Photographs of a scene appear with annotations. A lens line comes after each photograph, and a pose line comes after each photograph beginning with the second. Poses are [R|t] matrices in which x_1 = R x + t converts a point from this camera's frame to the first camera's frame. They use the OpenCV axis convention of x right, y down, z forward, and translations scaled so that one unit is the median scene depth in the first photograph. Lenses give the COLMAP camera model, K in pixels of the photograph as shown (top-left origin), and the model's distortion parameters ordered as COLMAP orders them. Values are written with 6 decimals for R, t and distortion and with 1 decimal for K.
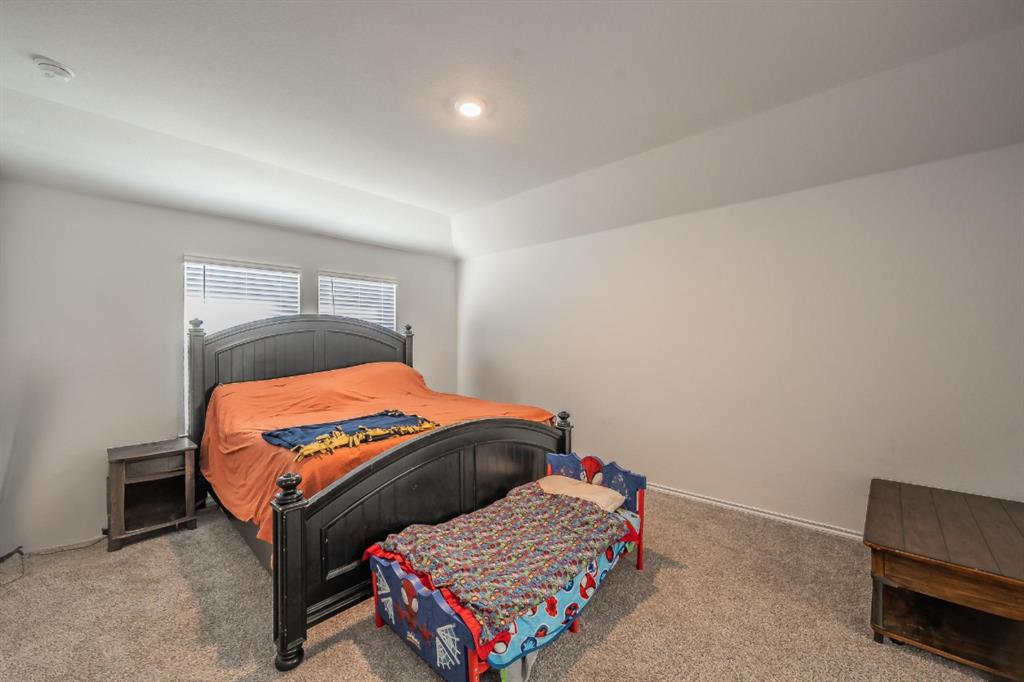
lens RADIAL K [[395.8, 0, 512.0], [0, 395.8, 341.0], [0, 0, 1]] dist [0.000438, 0.000004]
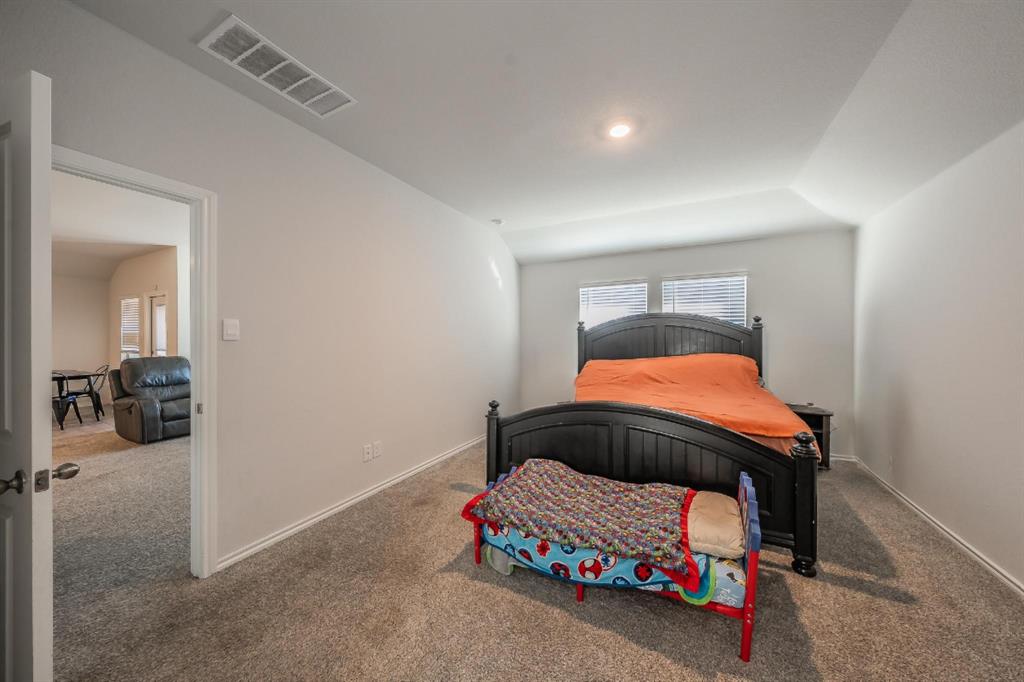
lens RADIAL K [[346.7, 0, 515.7], [0, 346.7, 337.1], [0, 0, 1]] dist [0.000024, -0.000007]
pose [[0.269912, 0.007845, -0.962853, 0.570807], [0.000266, 0.999966, 0.008222, 0.002280], [0.962885, -0.002476, 0.269901, 0.322295]]
